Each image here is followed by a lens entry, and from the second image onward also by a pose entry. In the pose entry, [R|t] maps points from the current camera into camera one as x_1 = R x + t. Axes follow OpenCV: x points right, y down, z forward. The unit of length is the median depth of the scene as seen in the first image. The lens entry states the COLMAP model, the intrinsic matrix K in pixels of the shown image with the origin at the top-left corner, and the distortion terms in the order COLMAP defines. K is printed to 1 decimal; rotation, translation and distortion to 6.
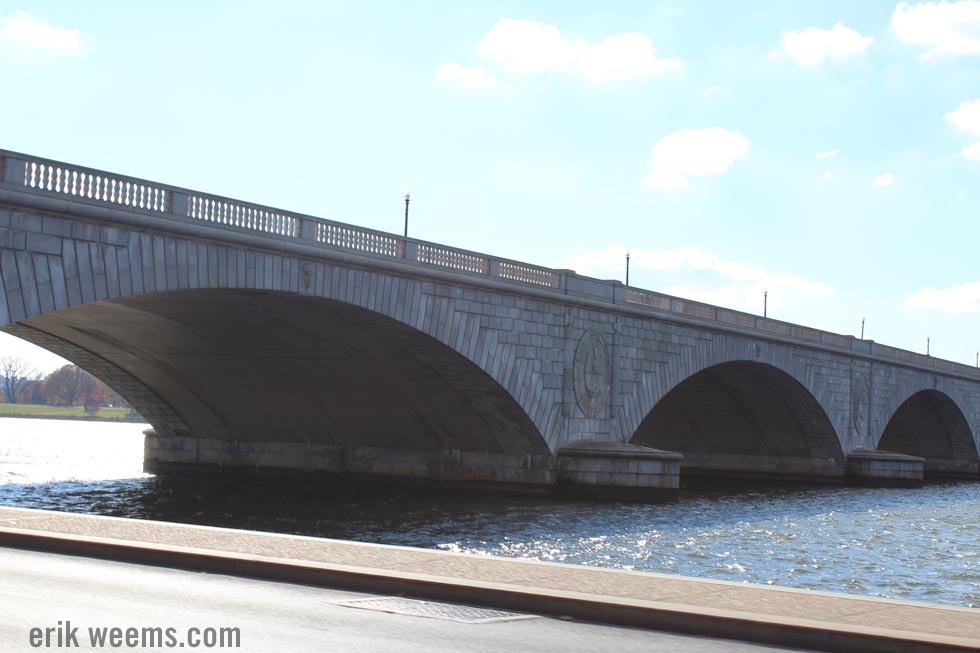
lens RADIAL K [[1649.9, 0, 517.0], [0, 1649.9, 343.8], [0, 0, 1]] dist [-0.005300, 0.000000]
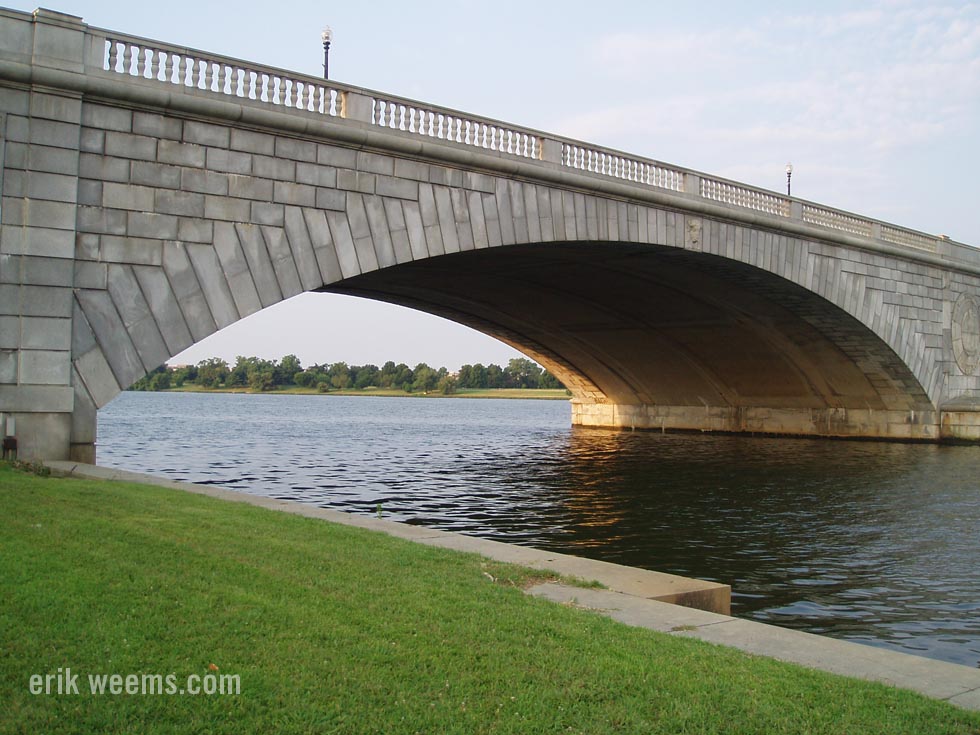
lens RADIAL K [[1059.3, 0, 492.1], [0, 1059.3, 366.5], [0, 0, 1]] dist [-0.115795, 0.000000]
pose [[0.945039, -0.036564, -0.324908, -0.033055], [0.041530, 0.999102, 0.008361, 0.023912], [0.324310, -0.021395, 0.945709, 0.305508]]
